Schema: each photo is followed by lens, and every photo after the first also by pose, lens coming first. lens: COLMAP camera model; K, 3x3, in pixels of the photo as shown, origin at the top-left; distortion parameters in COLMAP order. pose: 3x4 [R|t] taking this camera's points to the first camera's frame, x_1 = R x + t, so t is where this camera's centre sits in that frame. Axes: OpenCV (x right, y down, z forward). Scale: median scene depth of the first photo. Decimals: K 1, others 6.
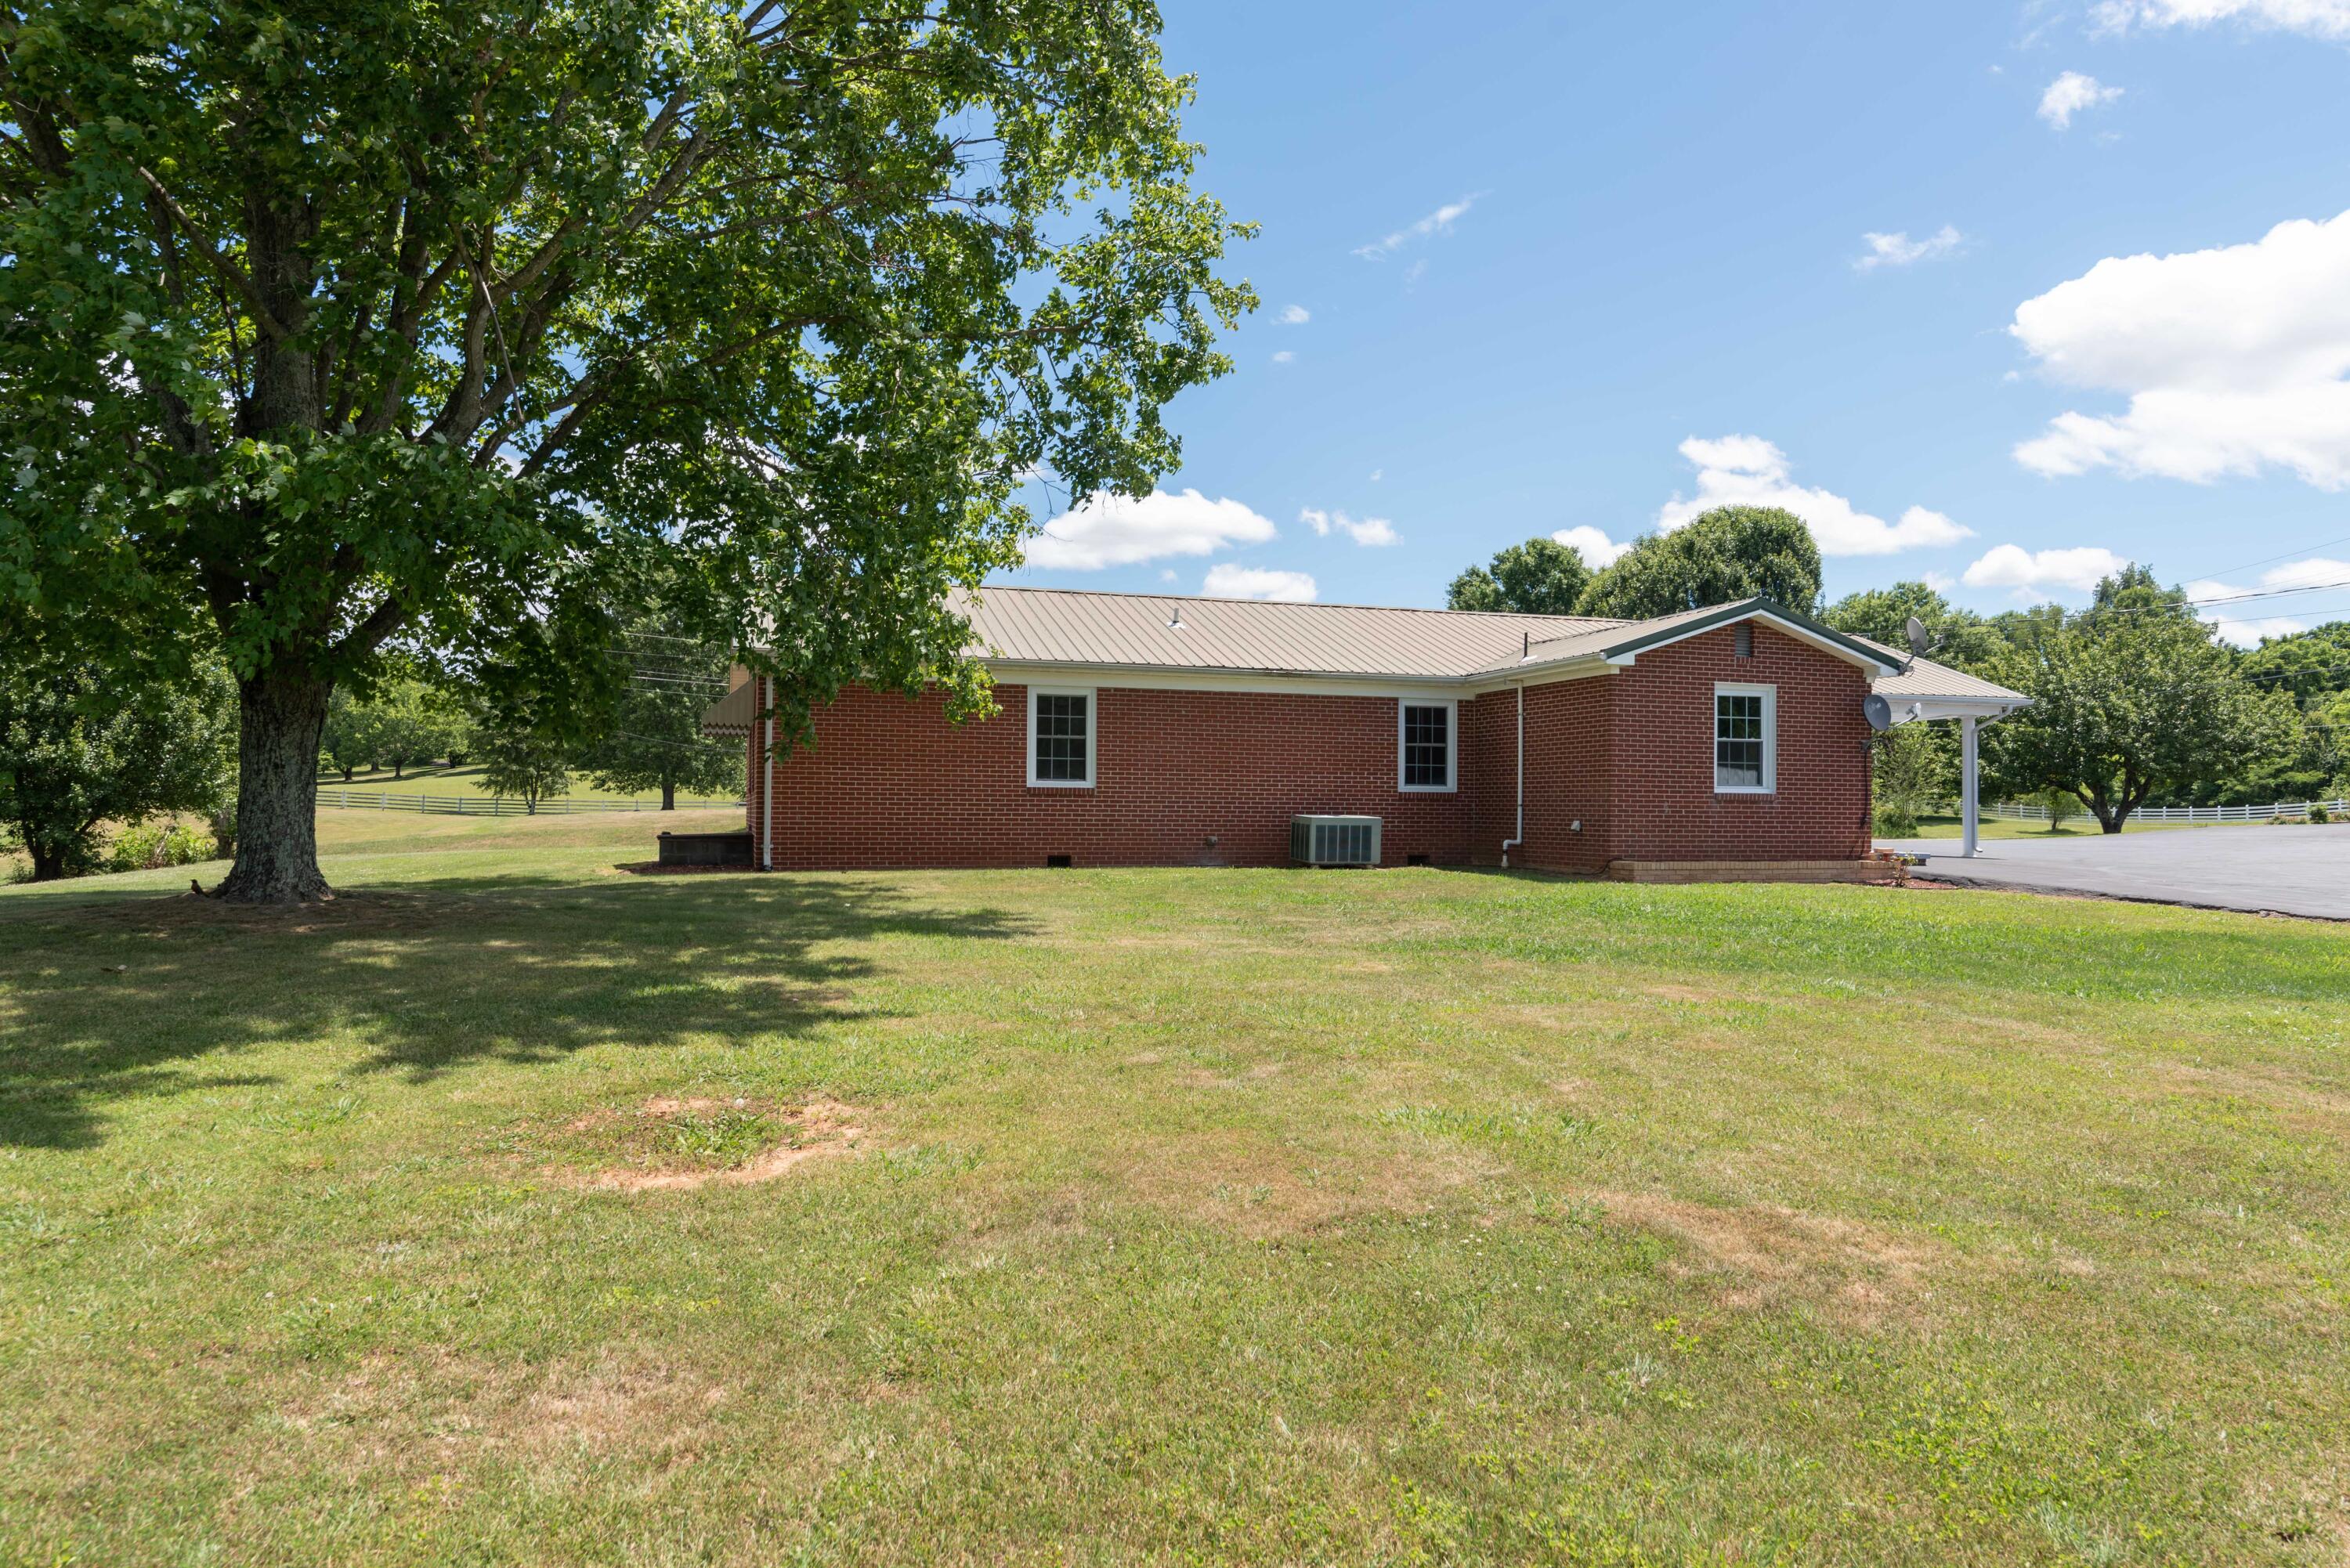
lens RADIAL K [[1464.2, 0, 1175.3], [0, 1464.2, 791.2], [0, 0, 1]] dist [-0.001973, 0.001856]
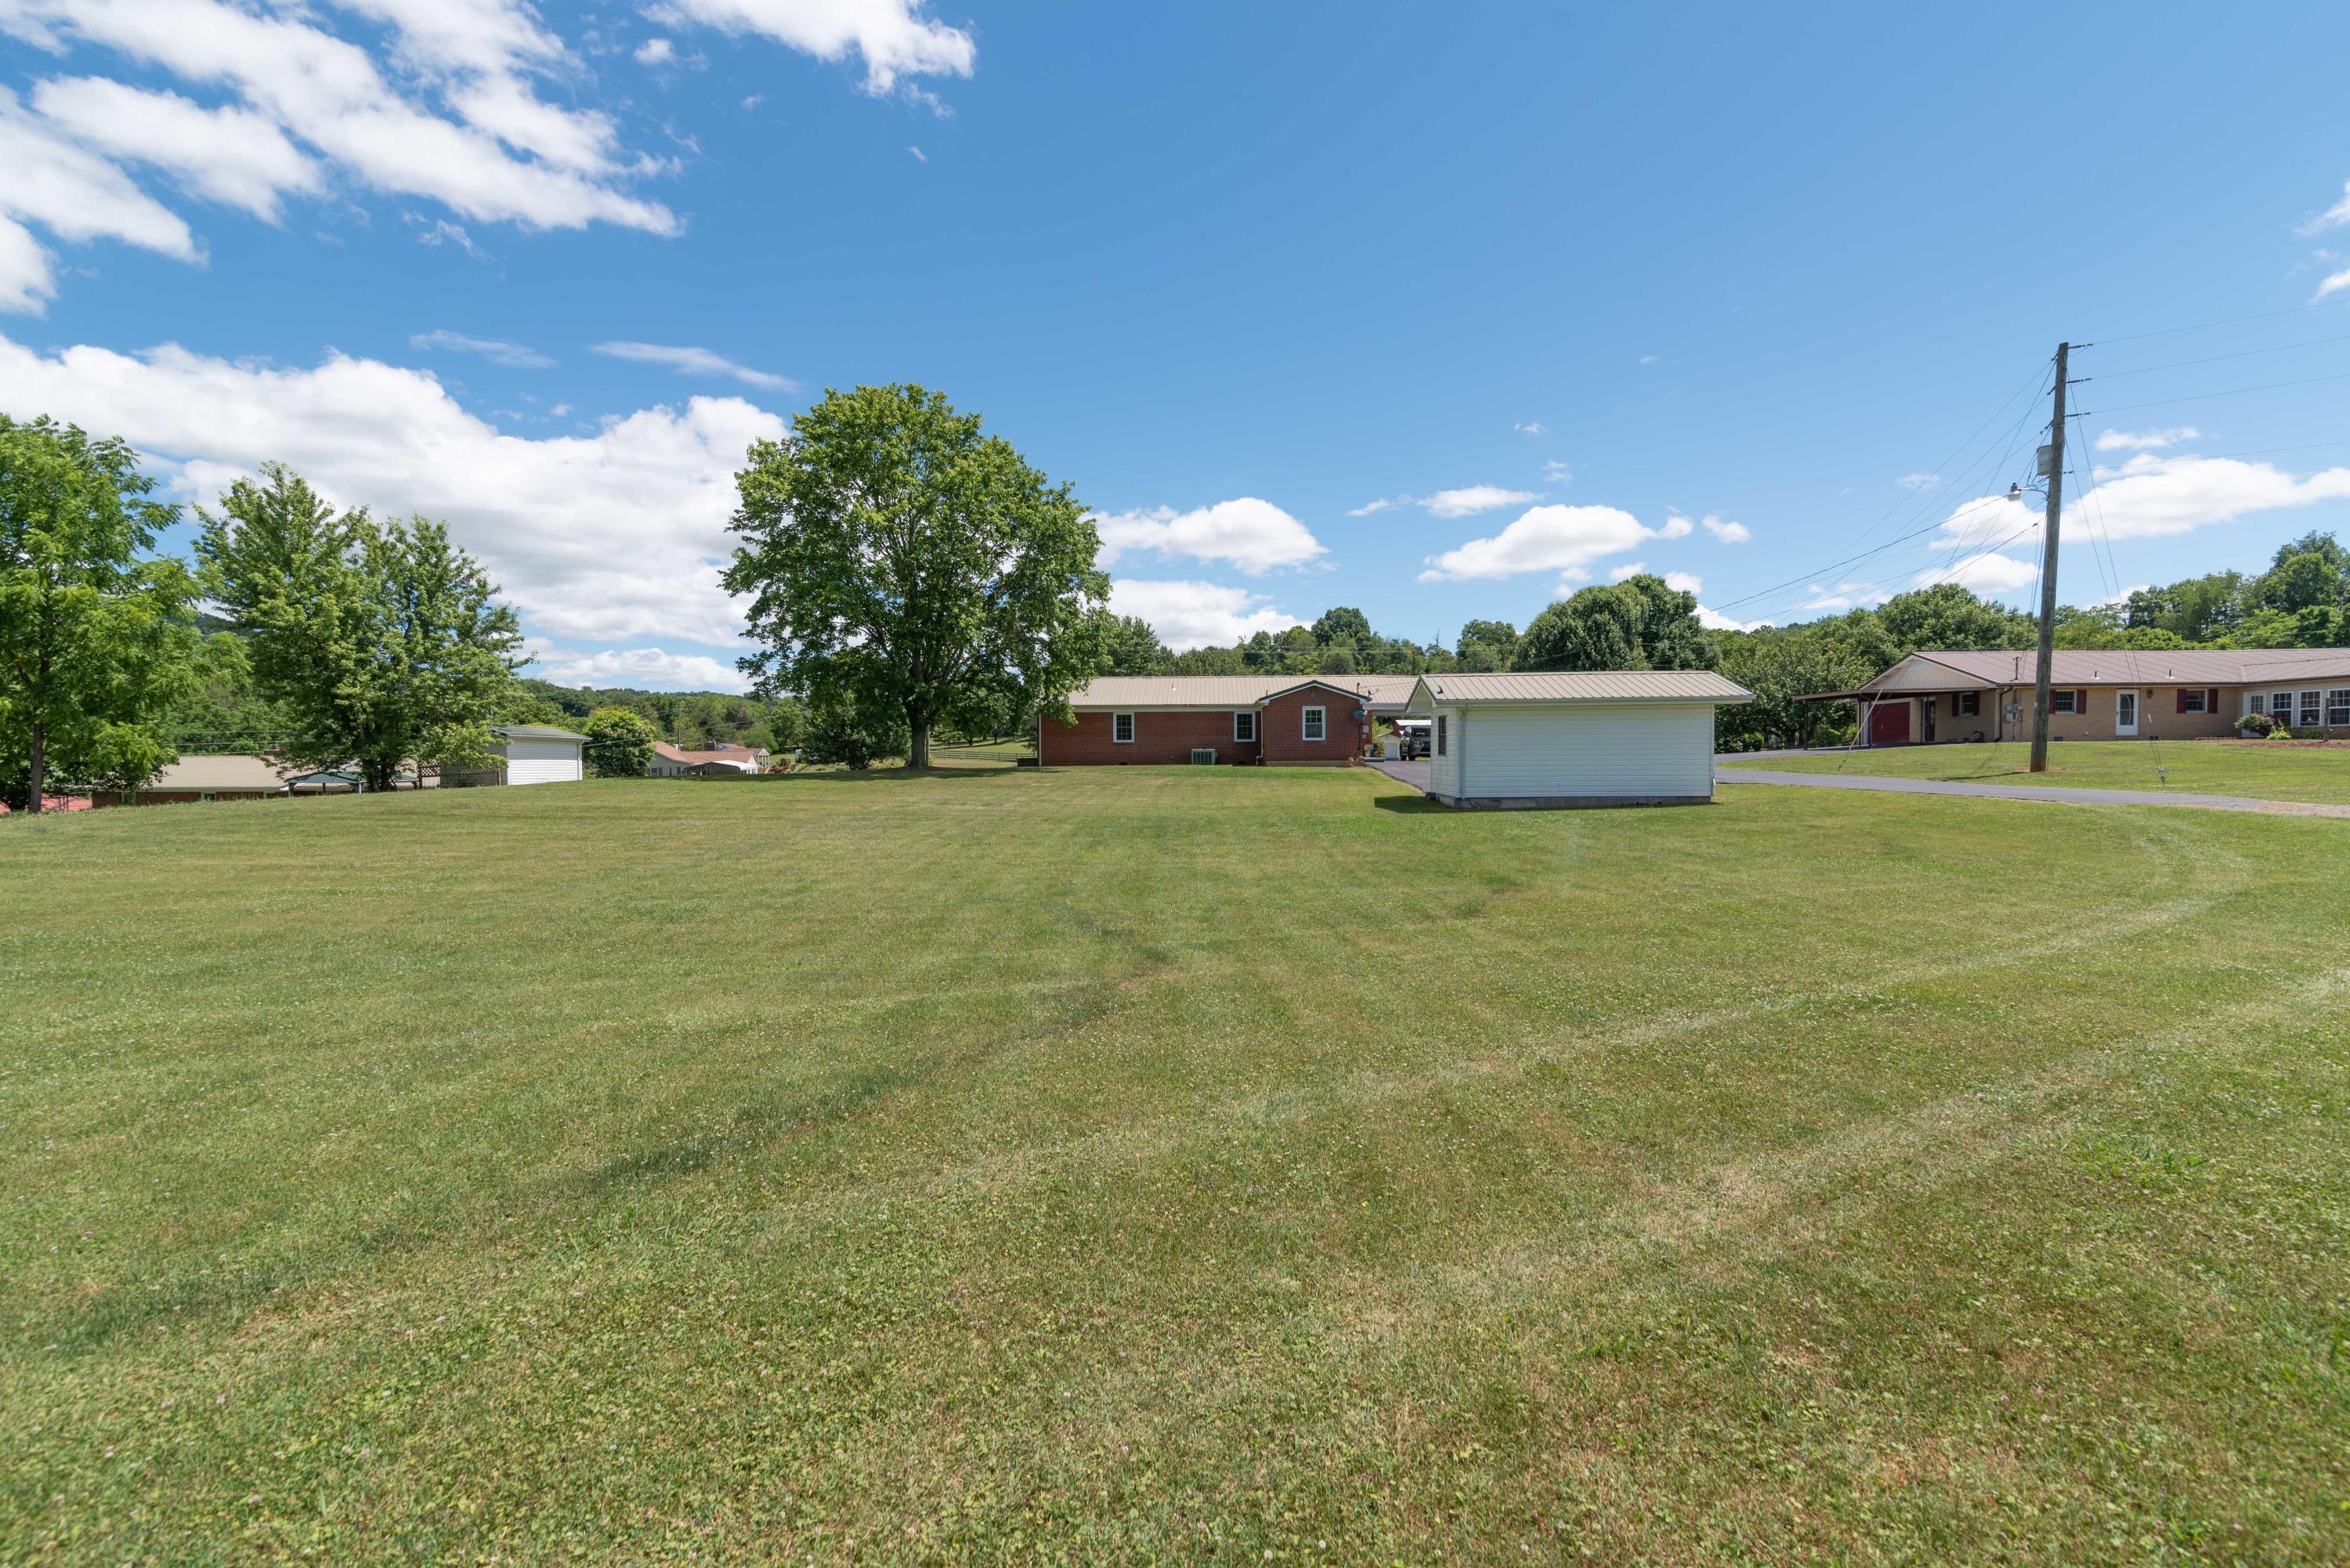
lens RADIAL K [[1059.6, 0, 1174.9], [0, 1059.6, 782.7], [0, 0, 1]] dist [0.018777, -0.002761]
pose [[0.945109, -0.006049, -0.326700, 0.472789], [0.017382, 0.999344, 0.031781, 0.008507], [0.326293, -0.035715, 0.944594, -0.723677]]
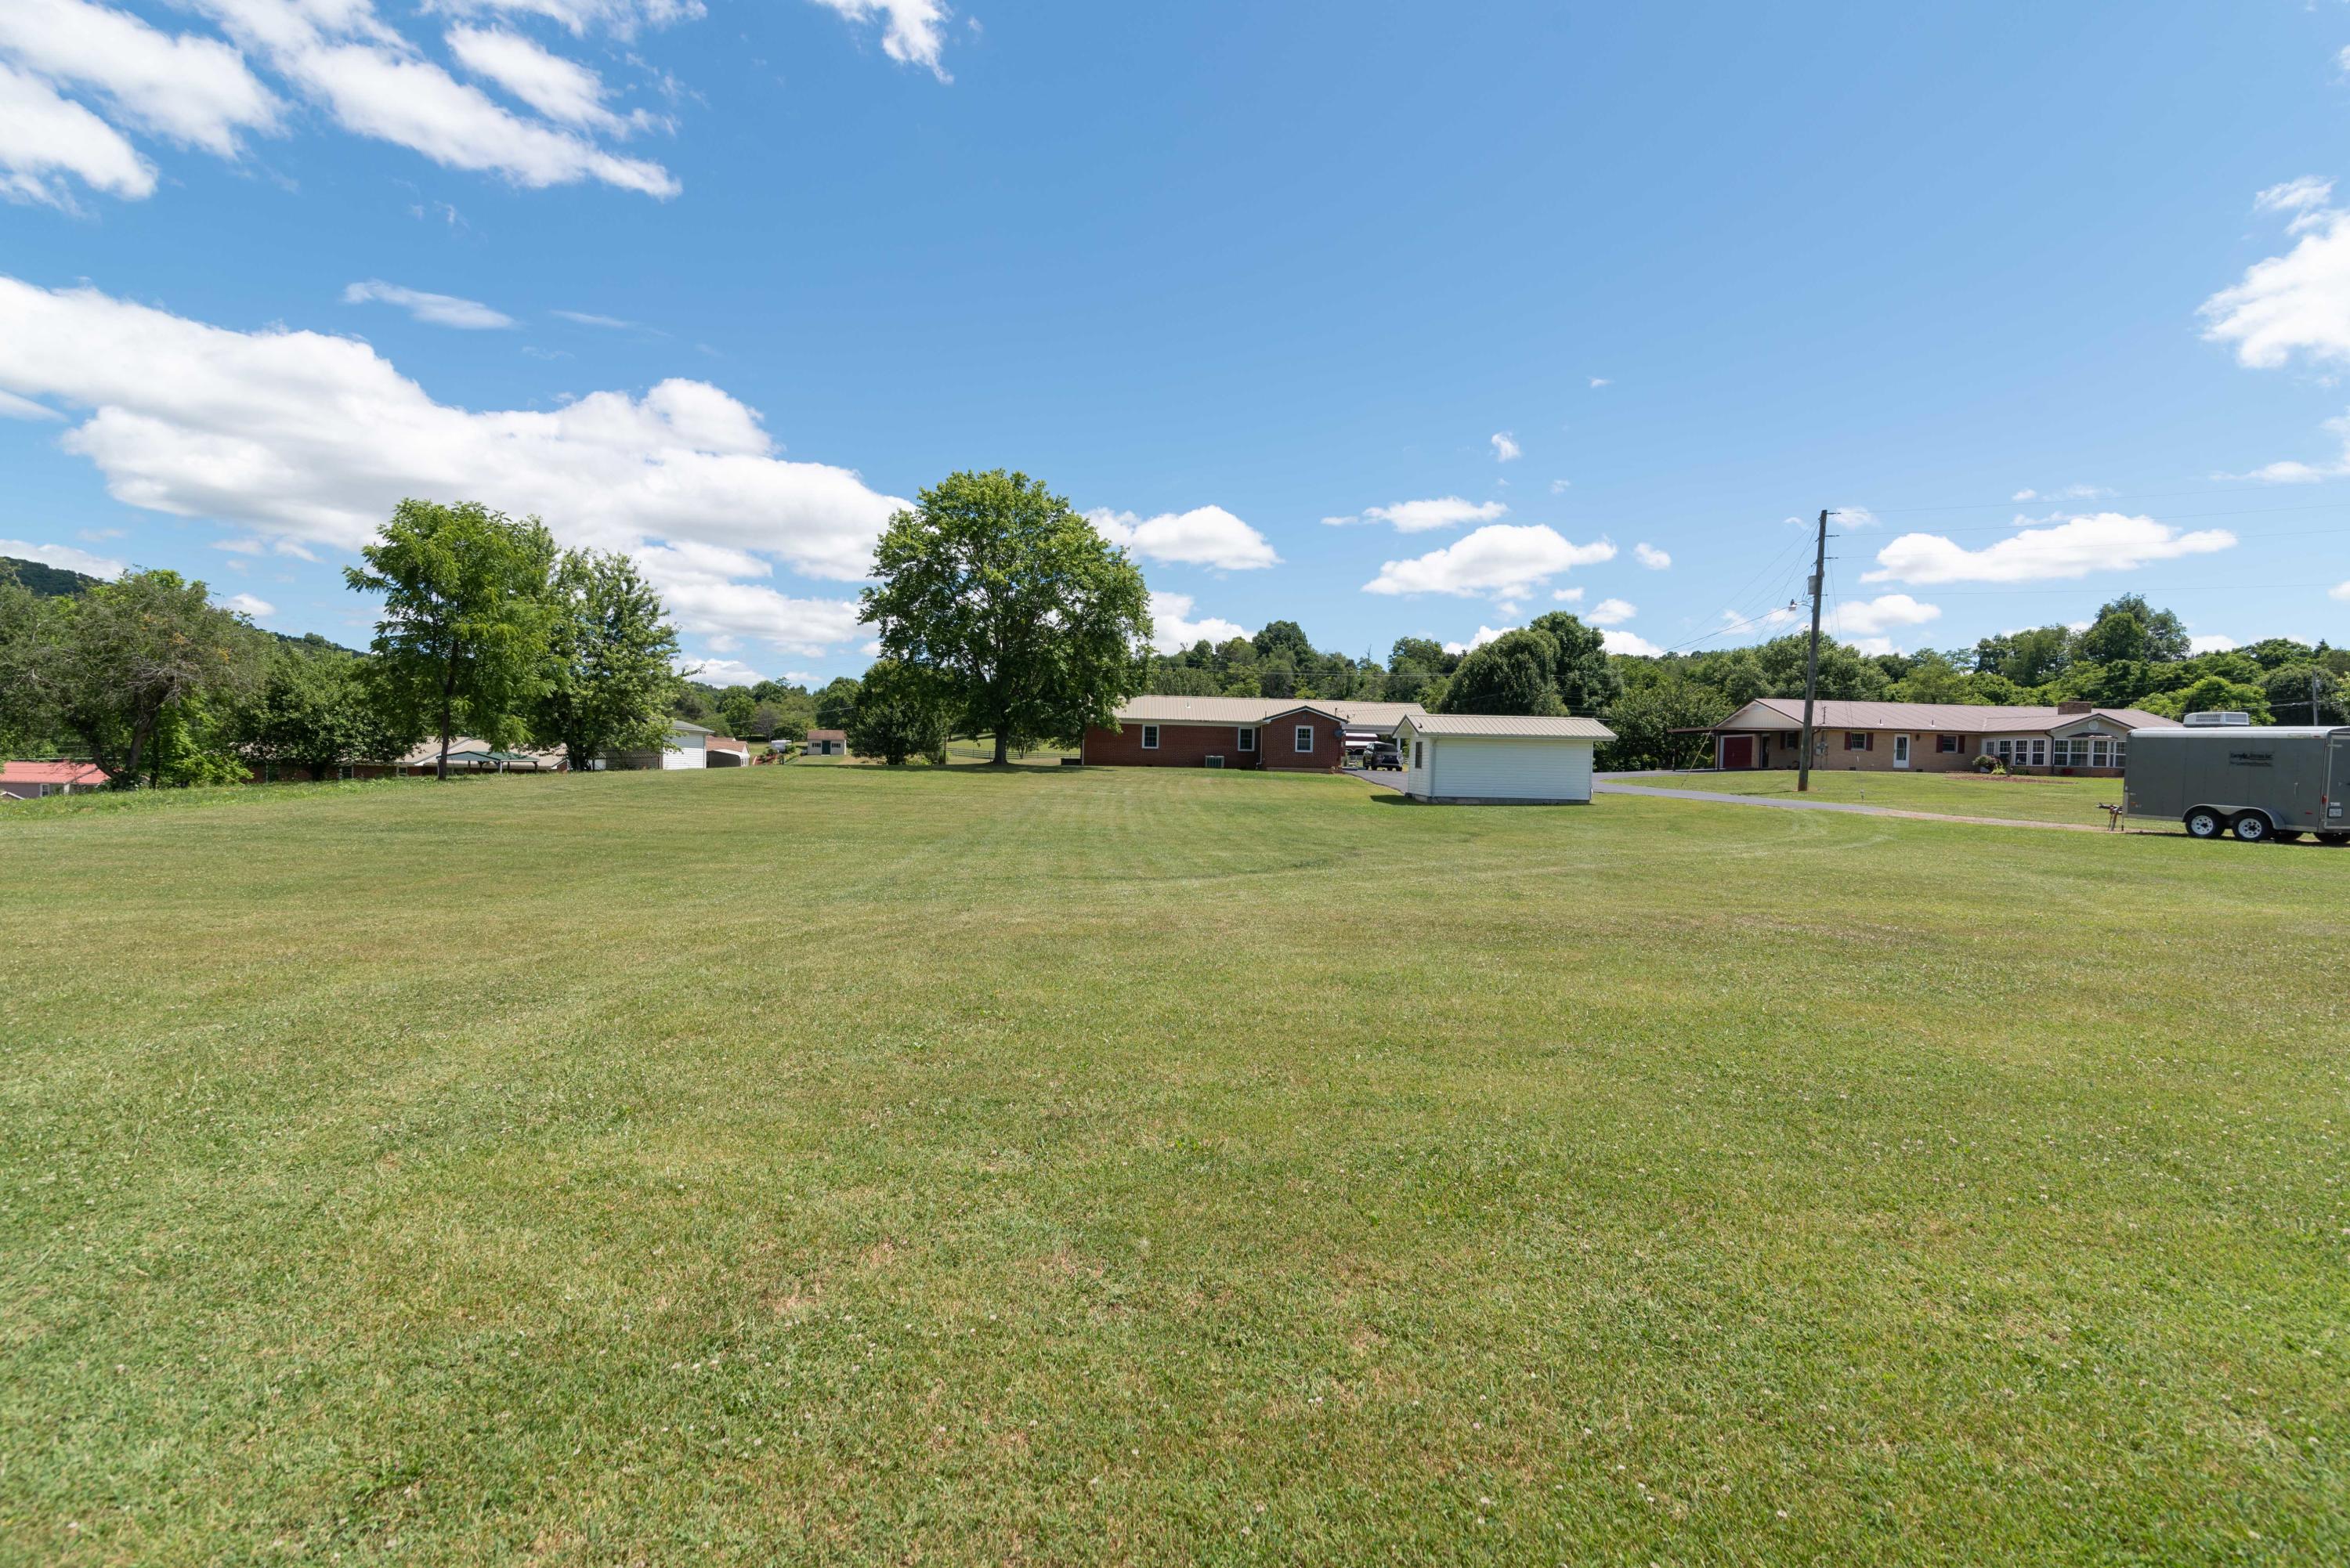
lens RADIAL K [[1059.6, 0, 1175.3], [0, 1059.6, 782.5], [0, 0, 1]] dist [0.018777, -0.002761]
pose [[0.965506, 0.022064, -0.259446, 0.449976], [-0.014805, 0.999443, 0.029899, 0.001838], [0.259961, -0.025027, 0.965295, -1.107628]]
